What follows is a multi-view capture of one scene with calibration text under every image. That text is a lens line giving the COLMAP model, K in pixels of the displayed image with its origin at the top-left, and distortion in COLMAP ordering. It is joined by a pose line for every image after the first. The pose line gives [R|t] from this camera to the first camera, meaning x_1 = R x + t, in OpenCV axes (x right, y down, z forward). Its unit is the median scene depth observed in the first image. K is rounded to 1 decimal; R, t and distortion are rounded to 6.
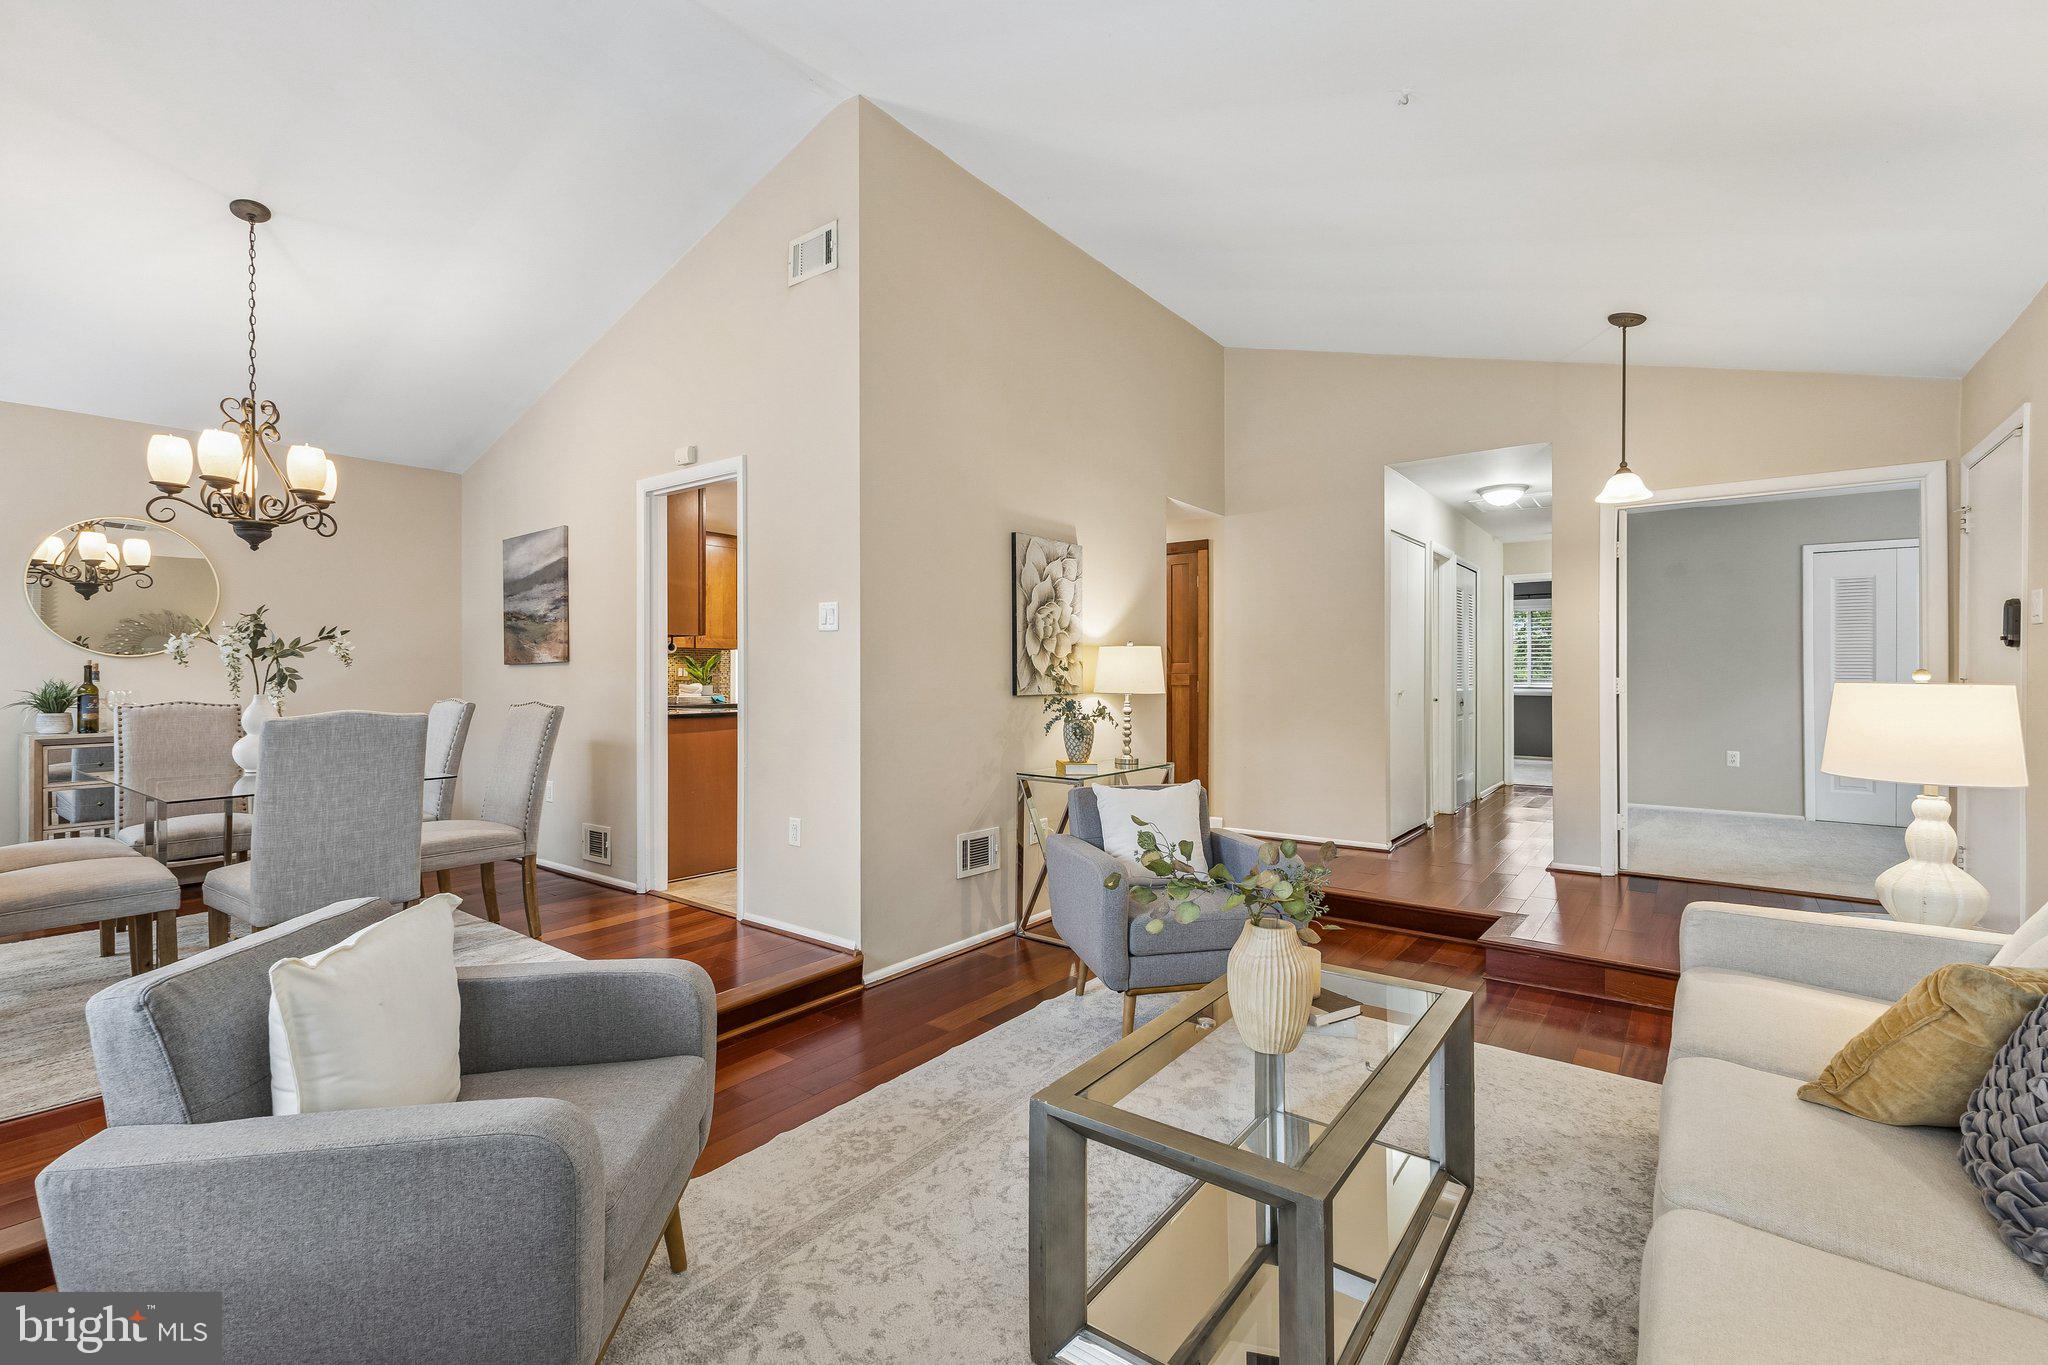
lens RADIAL K [[898.6, 0, 1020.0], [0, 898.6, 673.0], [0, 0, 1]] dist [0.007198, 0.000169]
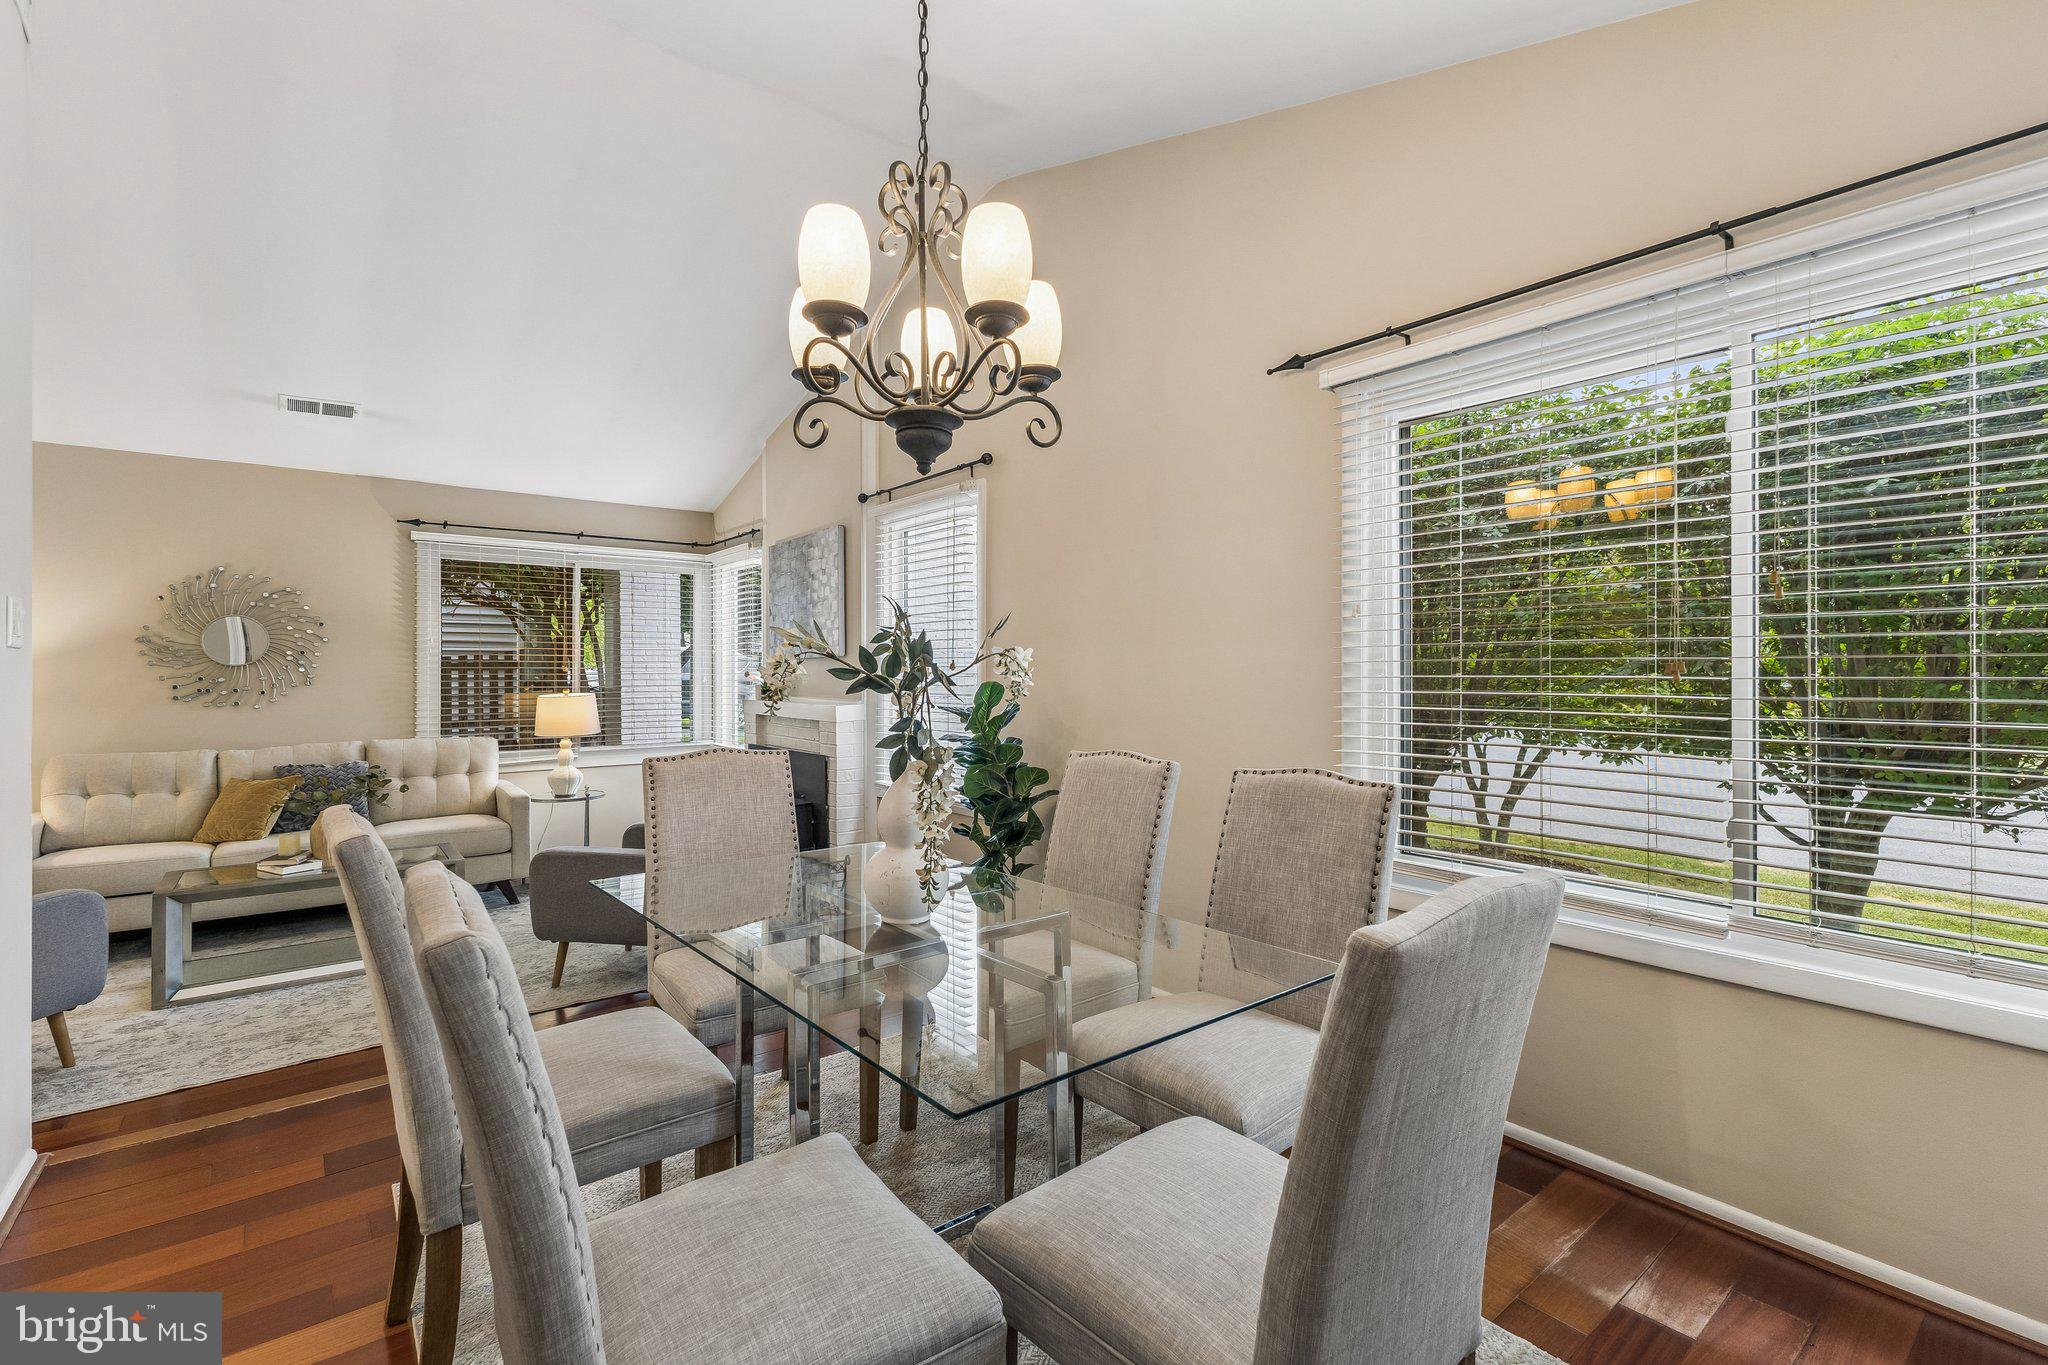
lens RADIAL K [[898.6, 0, 1020.0], [0, 898.6, 673.0], [0, 0, 1]] dist [0.007198, 0.000169]
pose [[-0.967747, -0.001809, 0.251917, -1.008731], [-0.000249, 0.999981, 0.006226, -0.042455], [-0.251923, 0.005963, -0.967729, 1.421875]]
